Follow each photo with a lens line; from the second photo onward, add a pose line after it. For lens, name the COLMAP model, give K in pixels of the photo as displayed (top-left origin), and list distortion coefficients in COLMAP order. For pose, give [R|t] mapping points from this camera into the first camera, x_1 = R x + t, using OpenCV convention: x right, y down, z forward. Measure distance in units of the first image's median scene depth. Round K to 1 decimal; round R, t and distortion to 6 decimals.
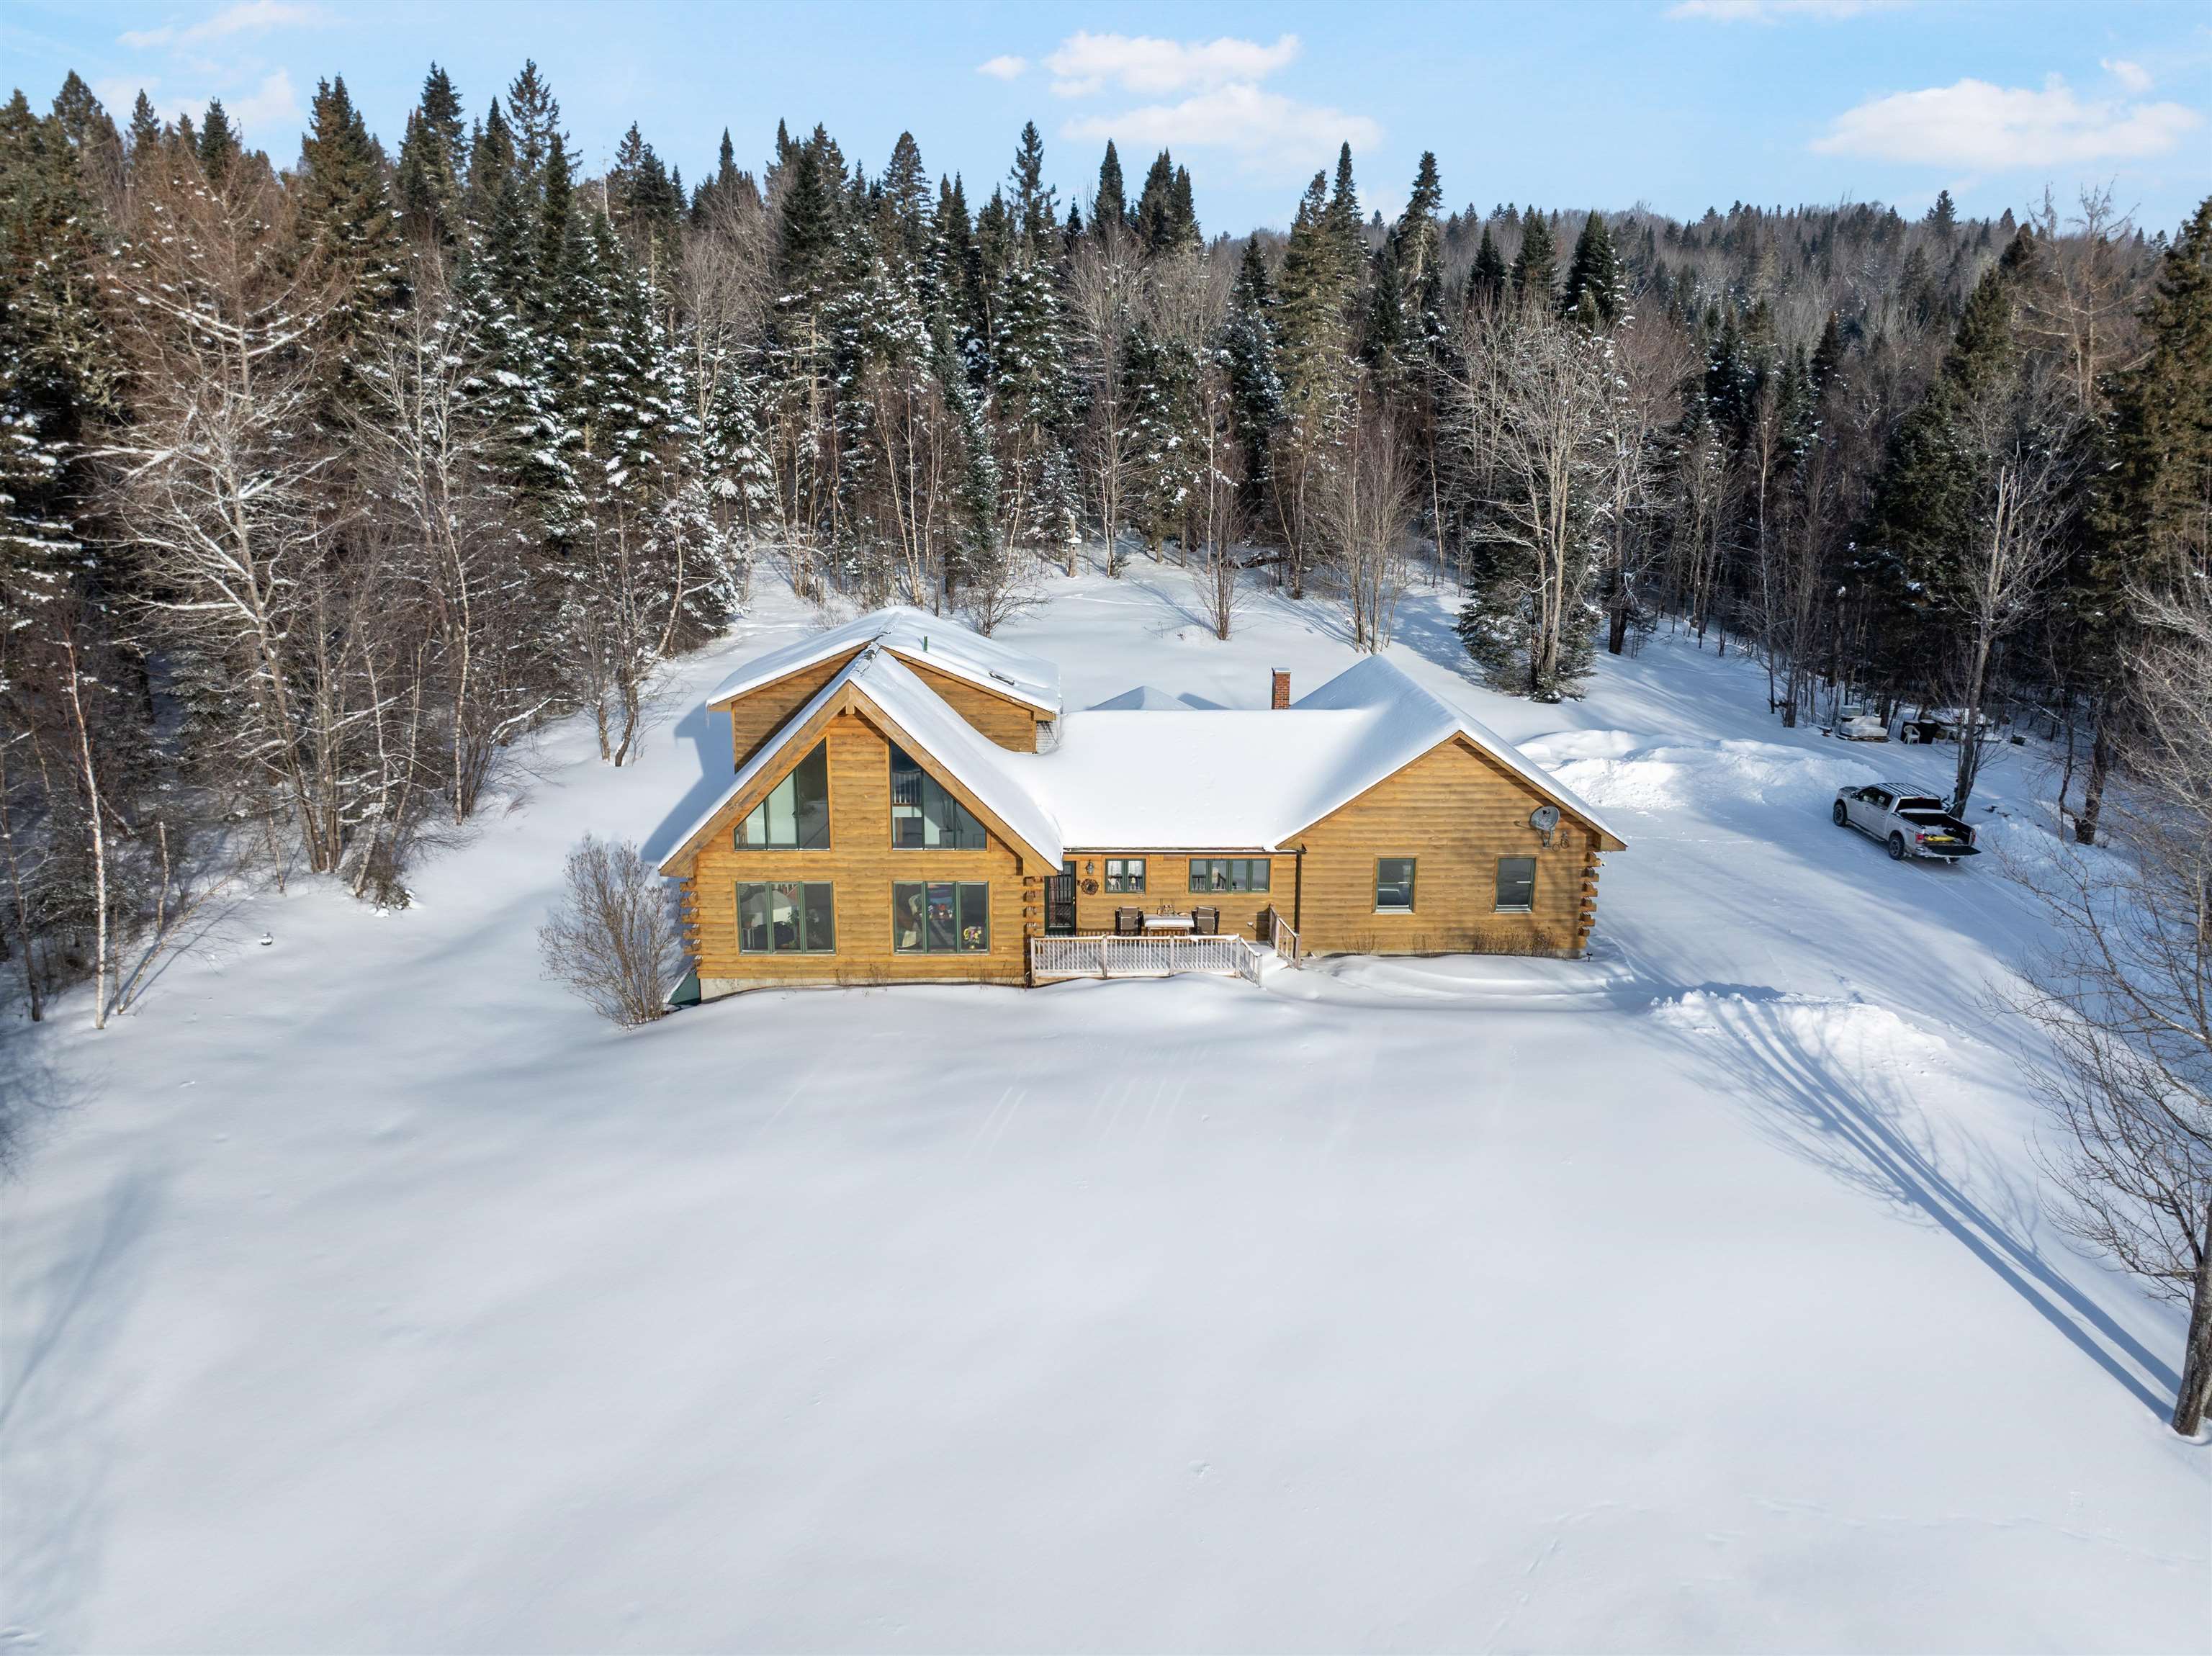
lens RADIAL K [[1550.0, 0, 1118.9], [0, 1550.0, 827.0], [0, 0, 1]] dist [-0.040397, -0.002686]
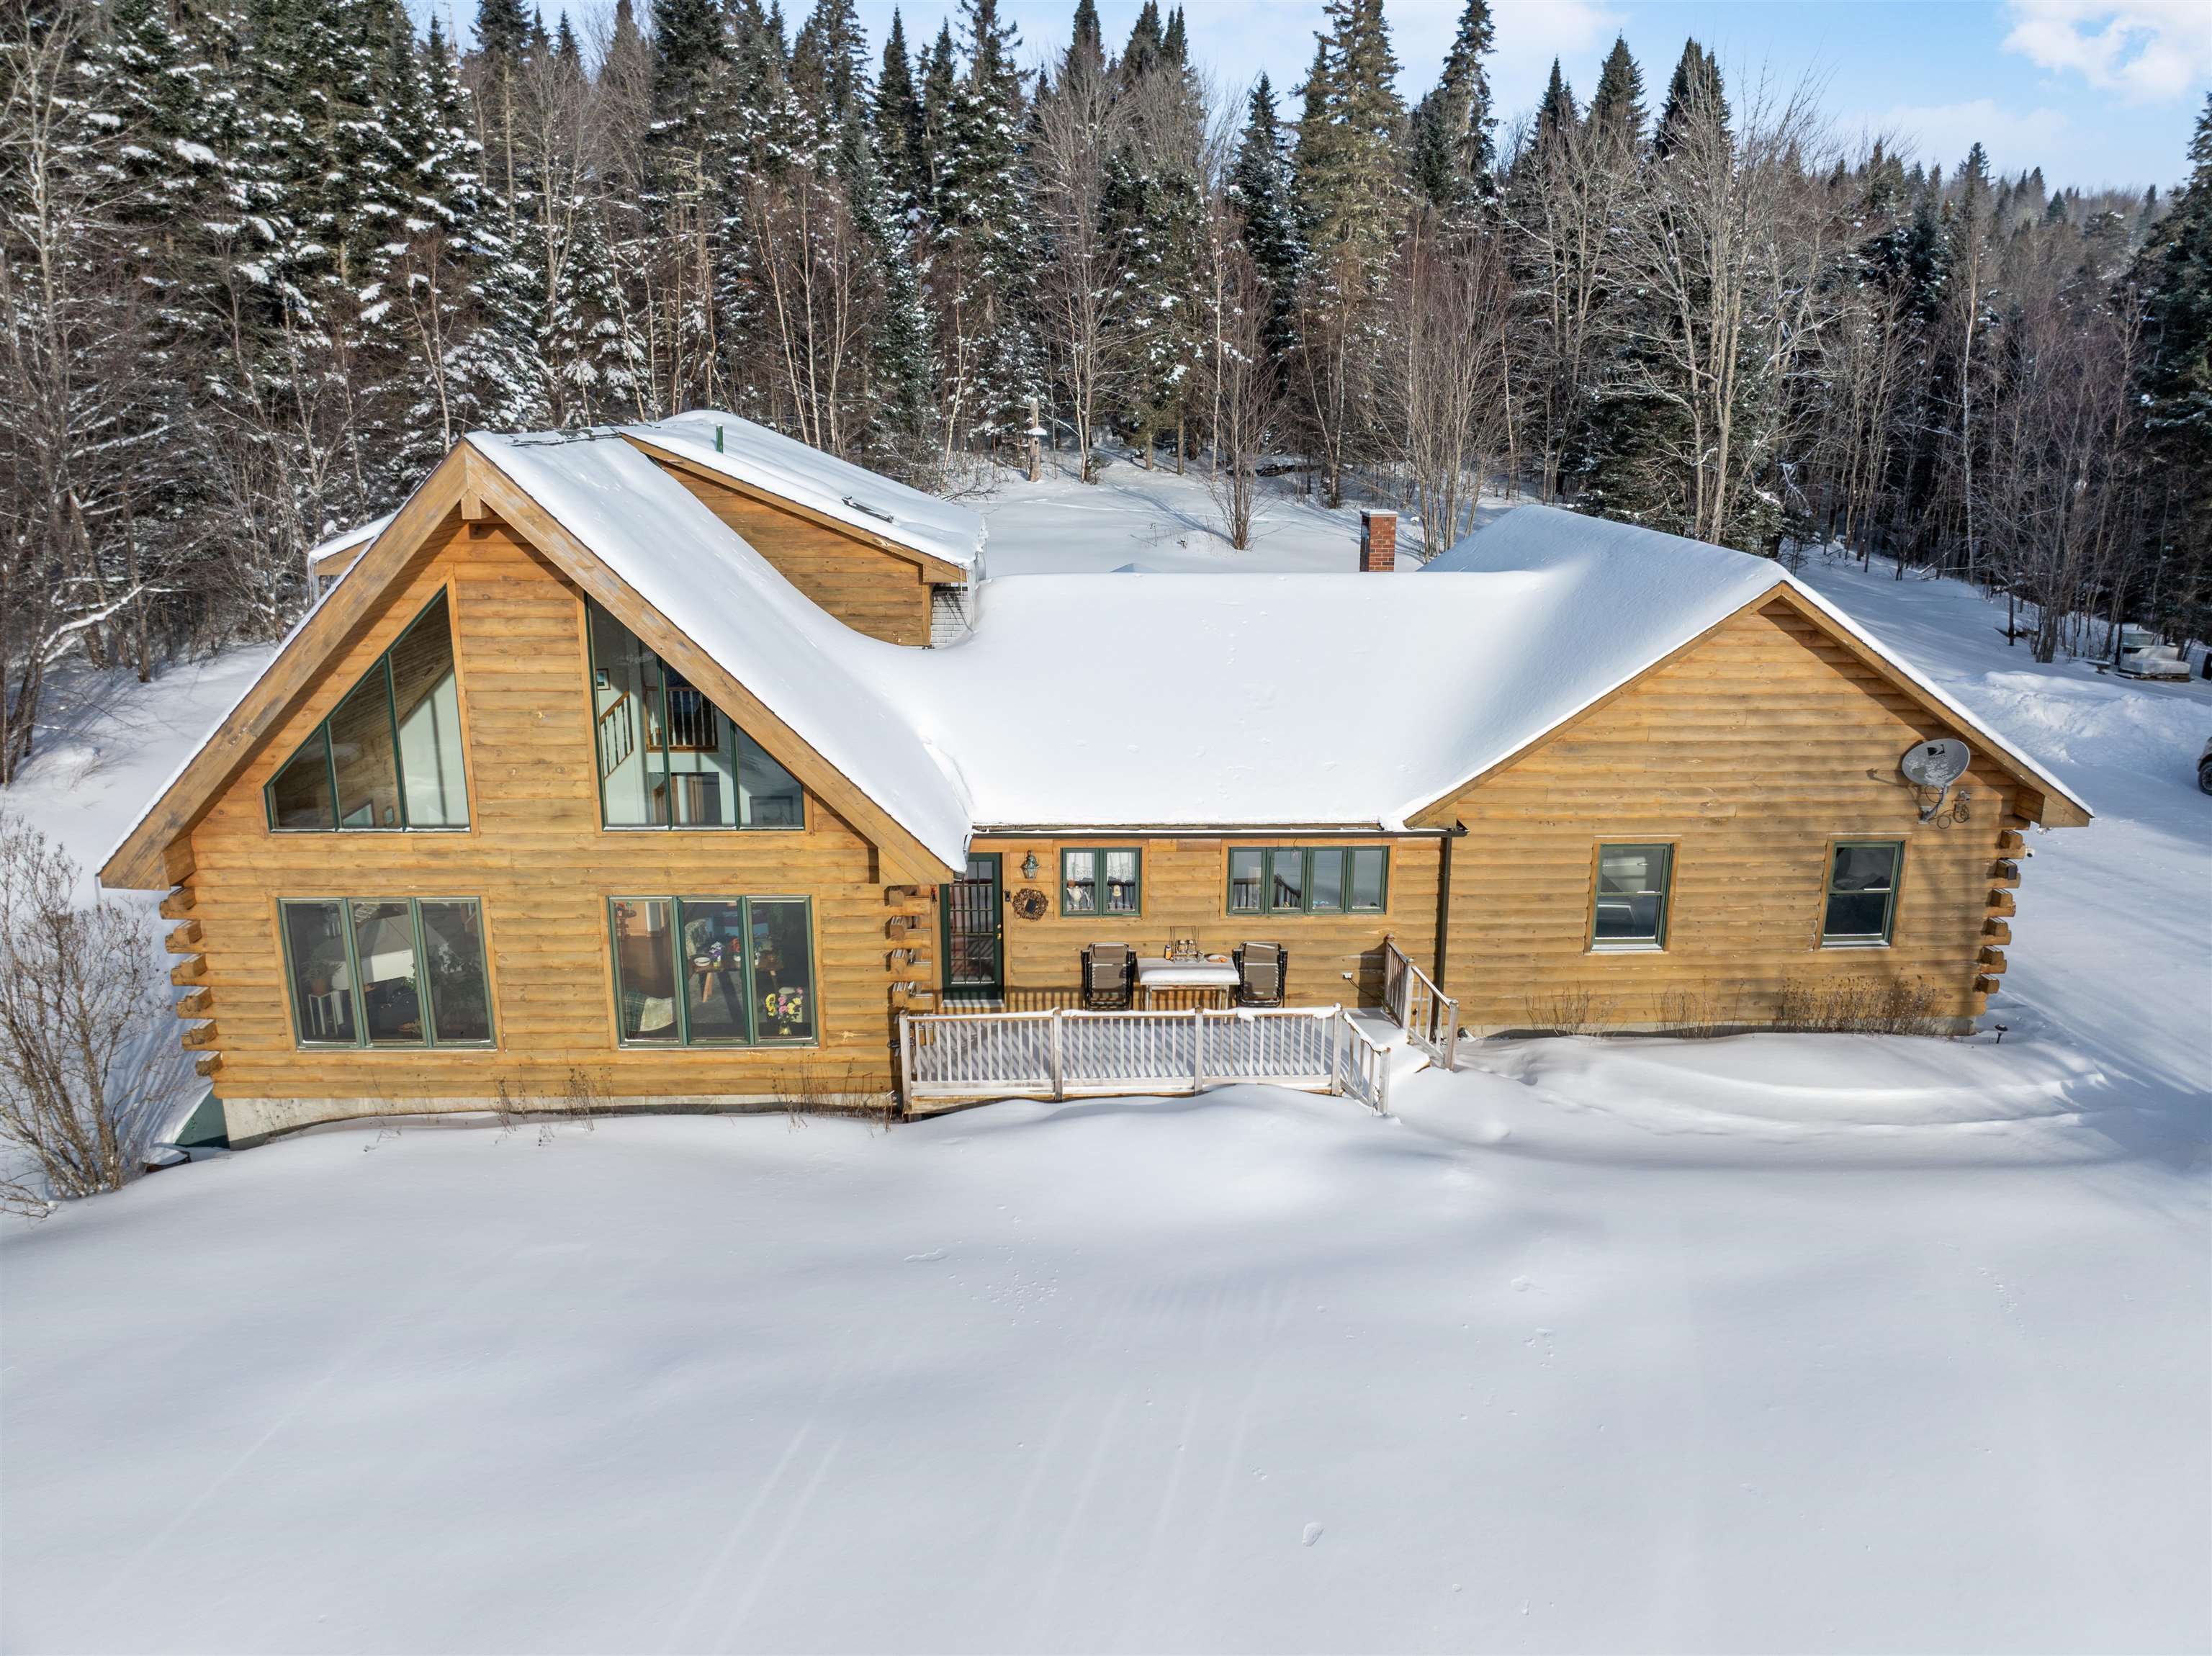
lens RADIAL K [[1550.0, 0, 1118.9], [0, 1550.0, 827.0], [0, 0, 1]] dist [-0.040397, -0.002686]
pose [[0.999937, -0.004999, 0.010054, 0.004977], [0.004998, 0.999987, 0.000184, 0.013481], [-0.010054, -0.000134, 0.999949, 0.490340]]
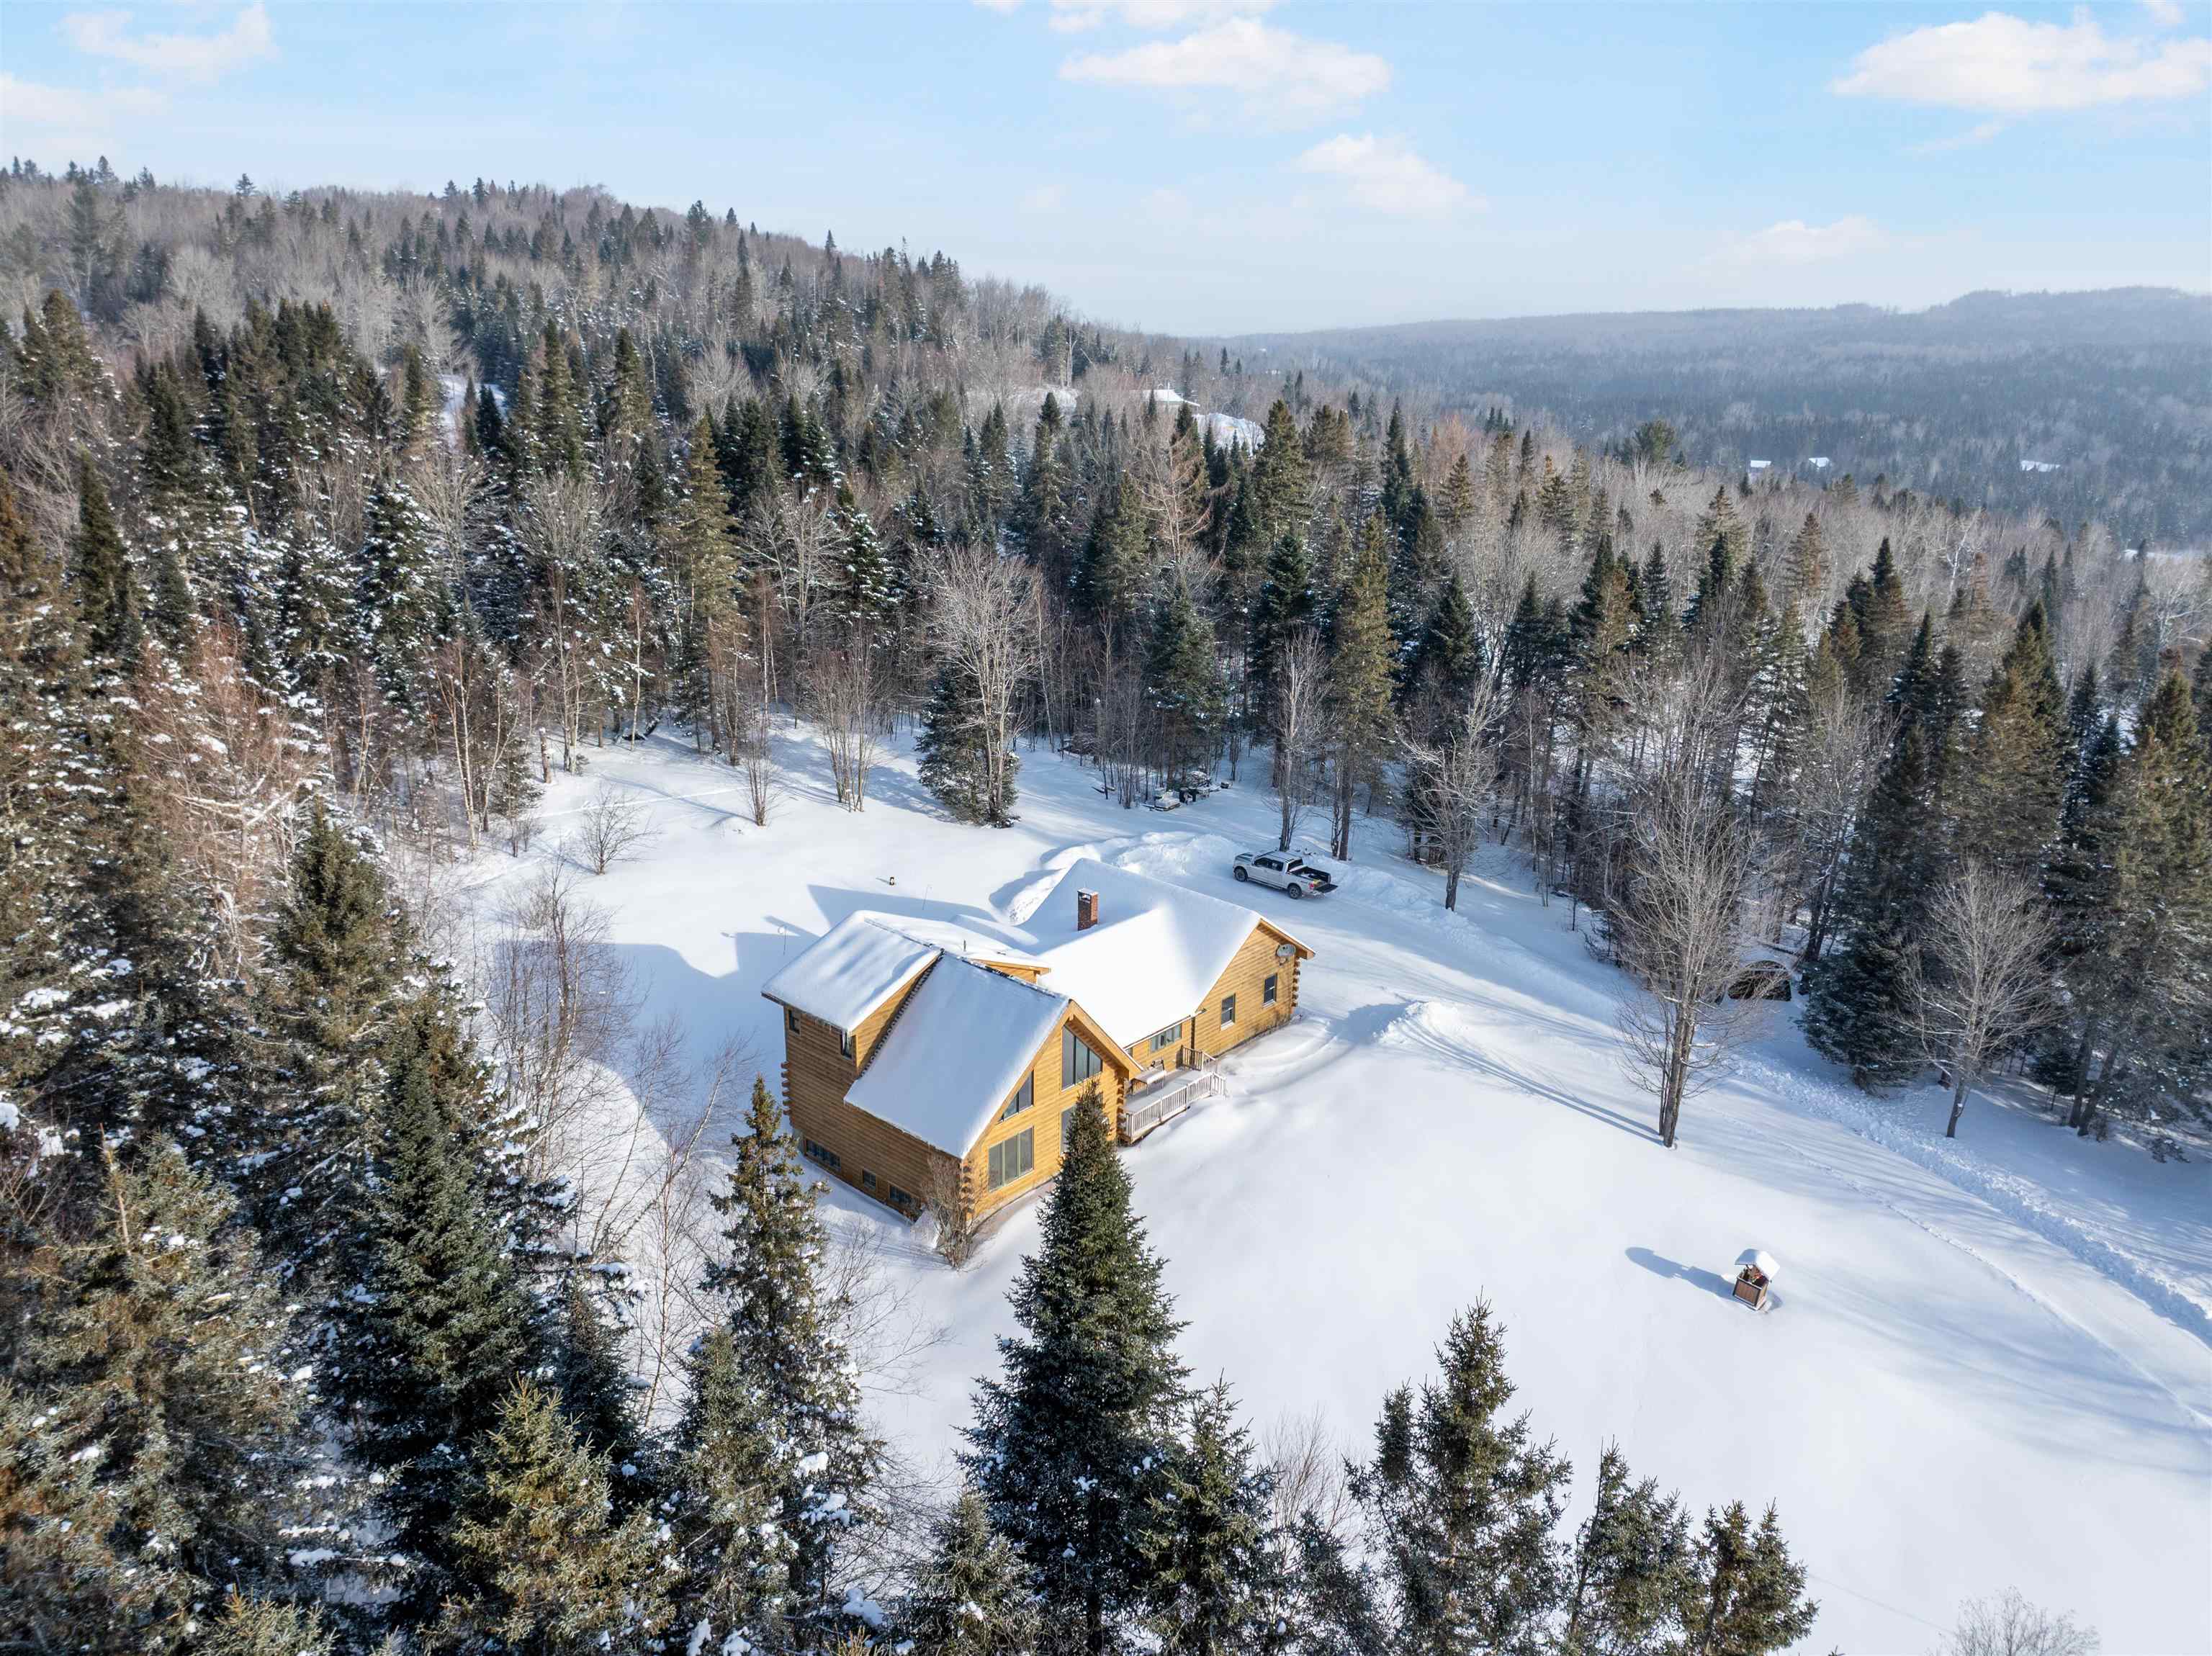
lens RADIAL K [[1550.0, 0, 1118.9], [0, 1550.0, 827.0], [0, 0, 1]] dist [-0.040397, -0.002686]
pose [[0.688466, -0.215783, 0.692425, -1.030062], [0.177321, 0.975821, 0.127792, -0.395708], [-0.703258, 0.034801, 0.710082, -0.131169]]
